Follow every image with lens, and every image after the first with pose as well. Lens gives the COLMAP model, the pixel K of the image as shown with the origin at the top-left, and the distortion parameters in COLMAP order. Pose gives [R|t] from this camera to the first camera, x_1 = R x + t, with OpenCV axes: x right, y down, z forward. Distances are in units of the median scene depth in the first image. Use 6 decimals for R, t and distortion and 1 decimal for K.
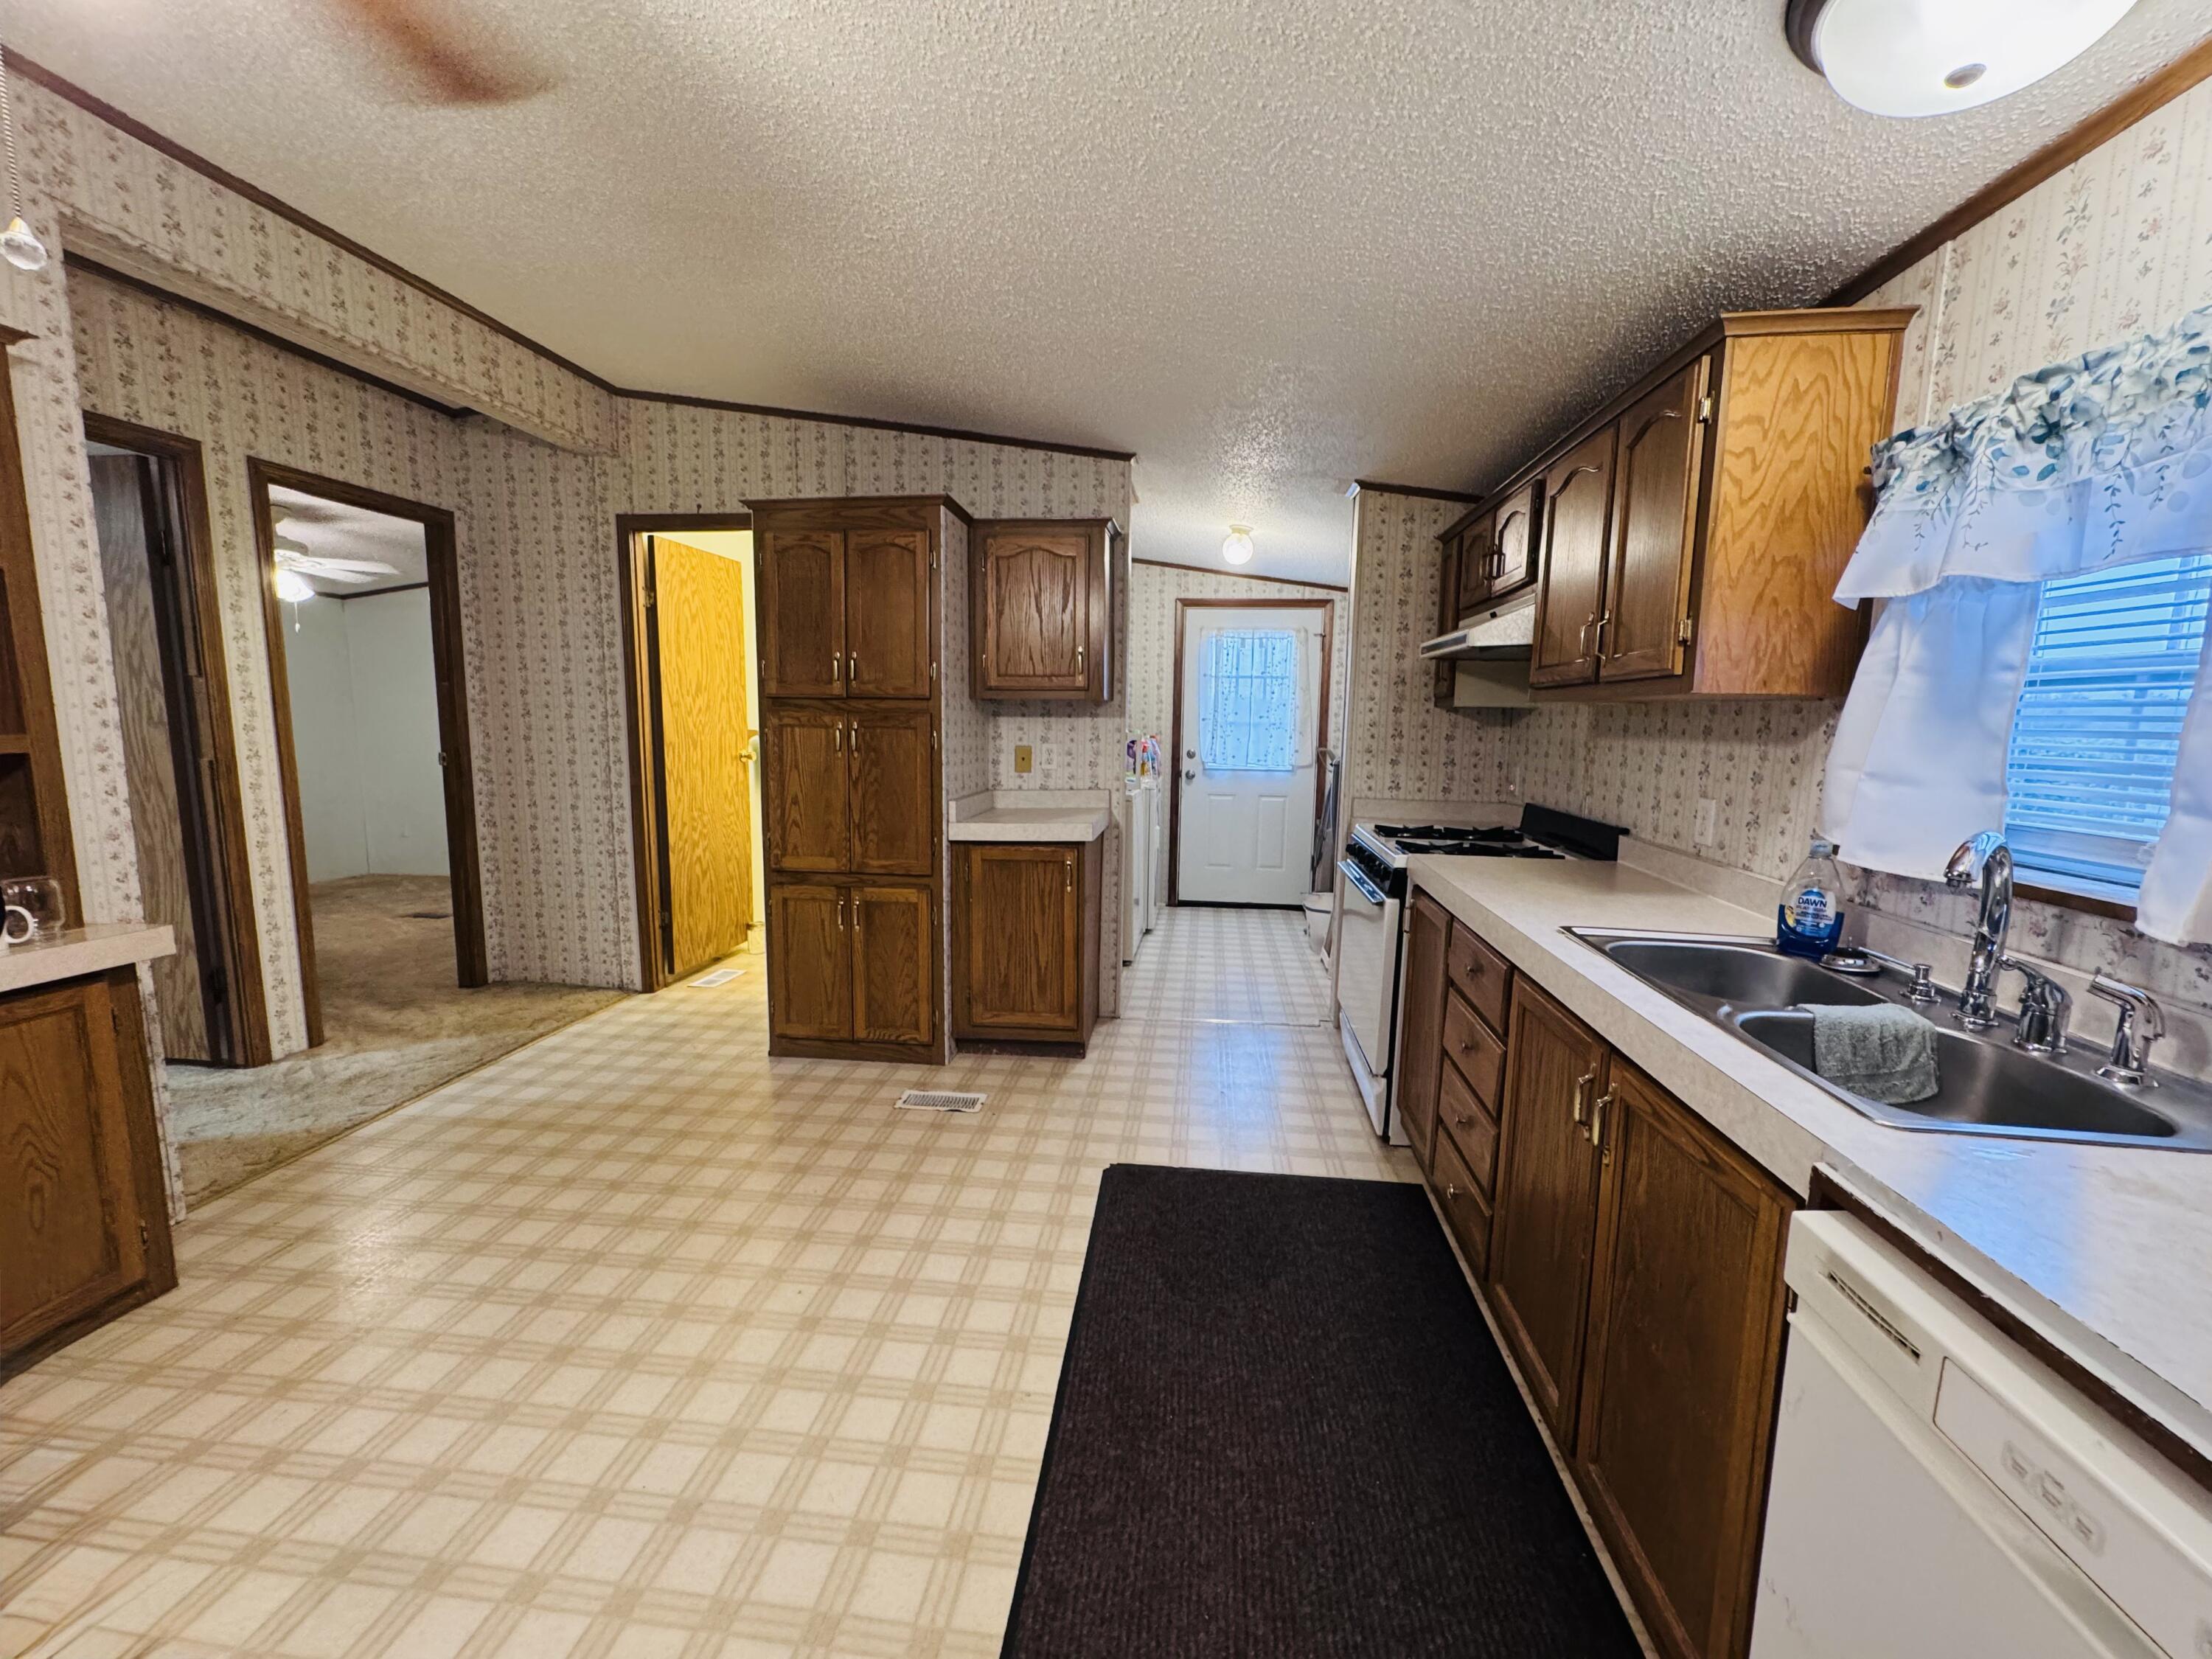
lens RADIAL K [[879.7, 0, 1108.2], [0, 879.7, 830.7], [0, 0, 1]] dist [-0.002157, -0.000008]
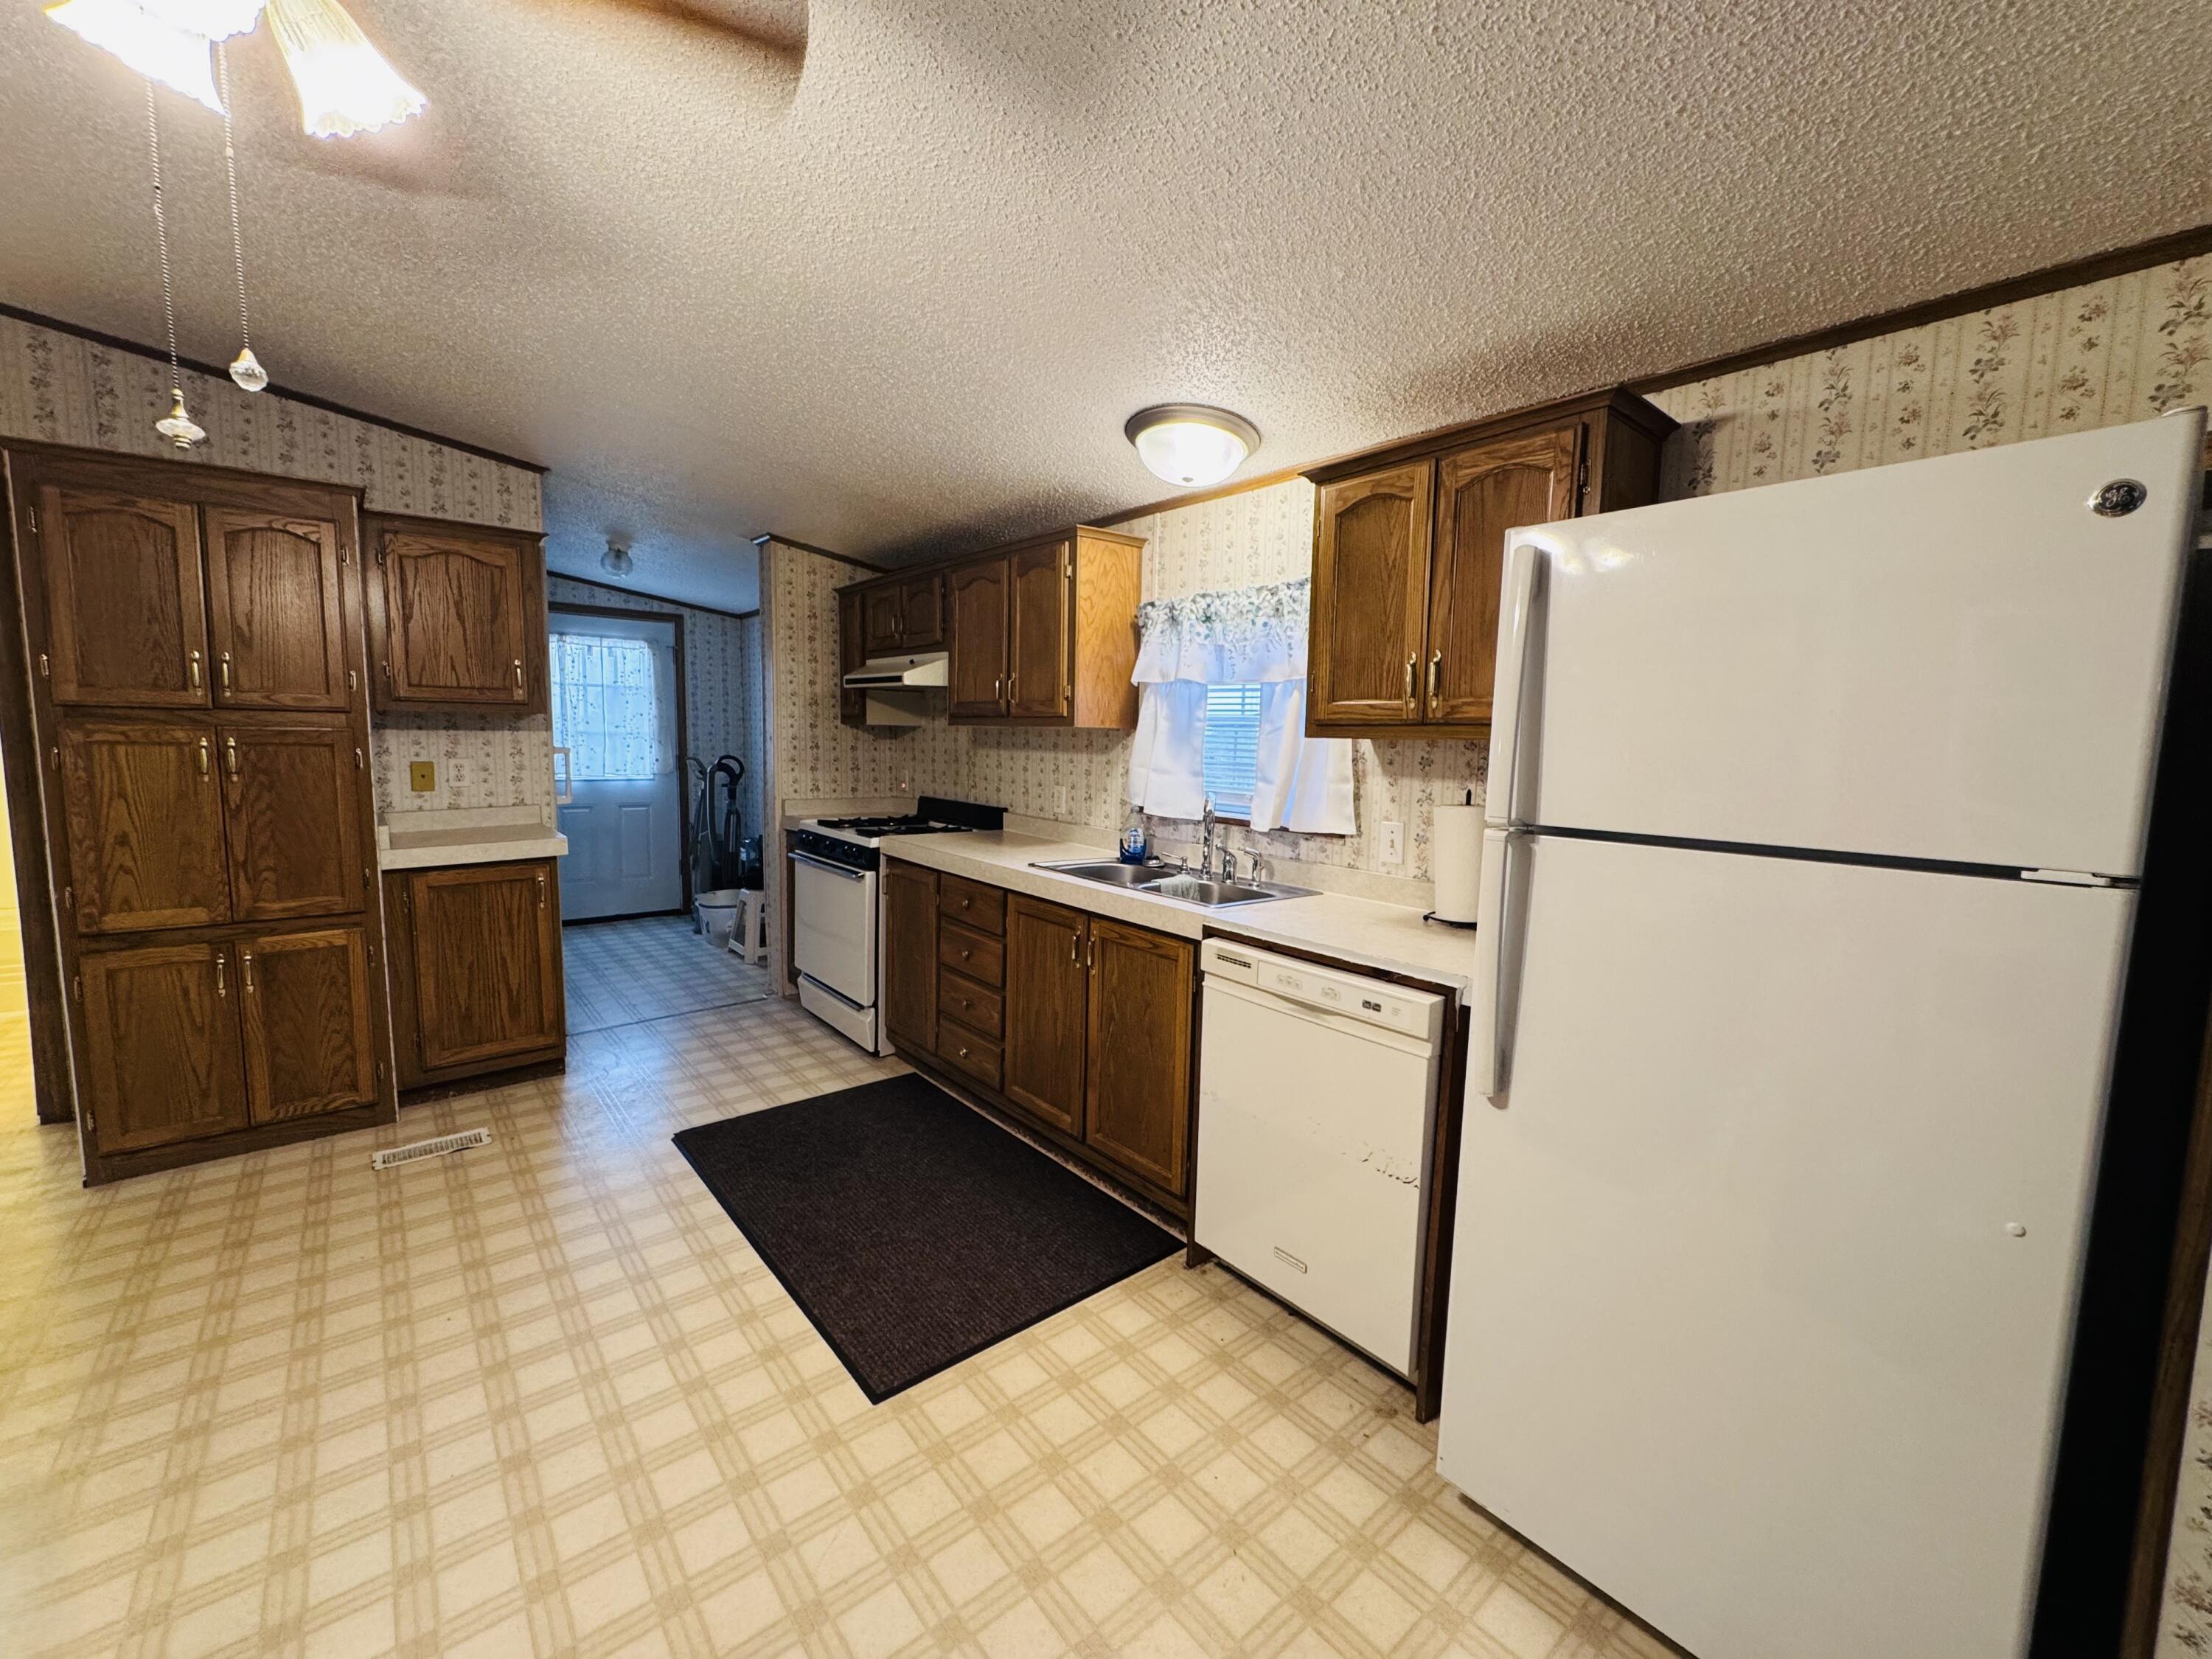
lens RADIAL K [[882.7, 0, 1107.2], [0, 882.7, 831.0], [0, 0, 1]] dist [-0.001779, 0.000043]
pose [[0.686200, -0.078402, 0.723176, -0.321763], [0.080329, 0.996261, 0.031786, 0.002231], [-0.722964, 0.036281, 0.689932, -0.152476]]
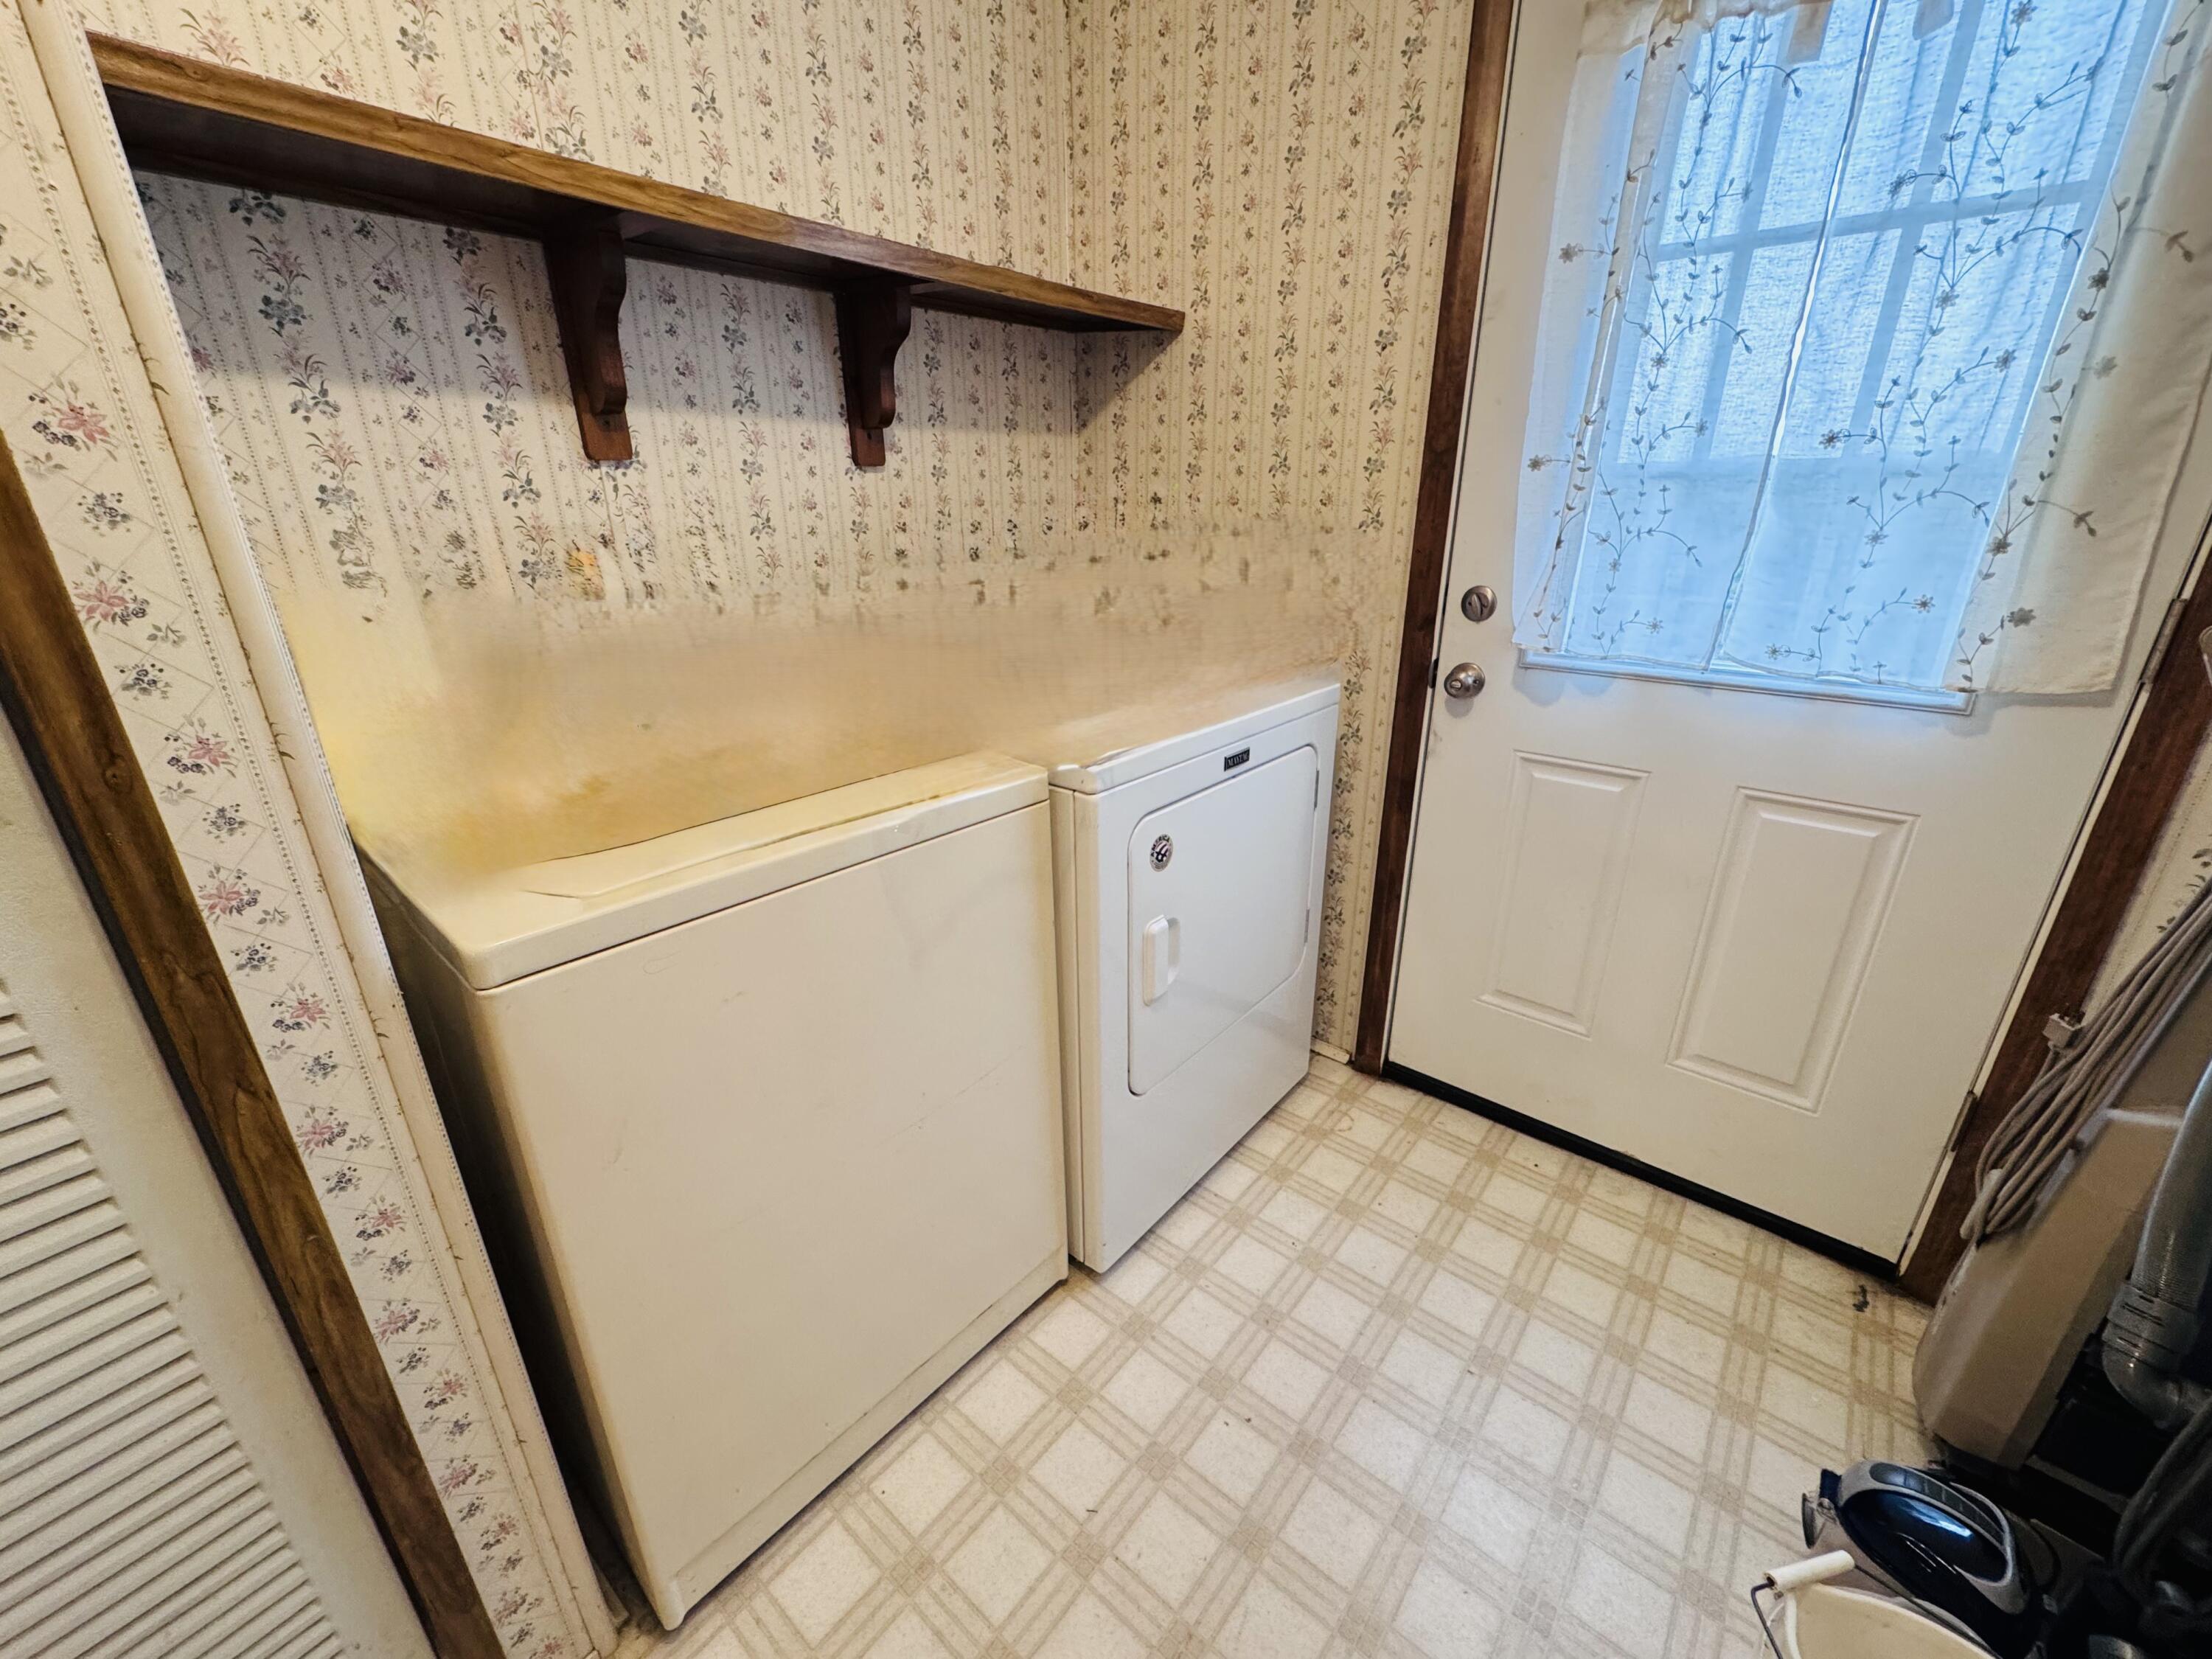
lens RADIAL K [[882.7, 0, 1107.2], [0, 882.7, 831.0], [0, 0, 1]] dist [-0.001779, 0.000043]
pose [[0.836867, 0.176143, -0.518293, 0.283654], [-0.048248, 0.966865, 0.250686, -0.154308], [0.545276, -0.184784, 0.817636, 1.326458]]
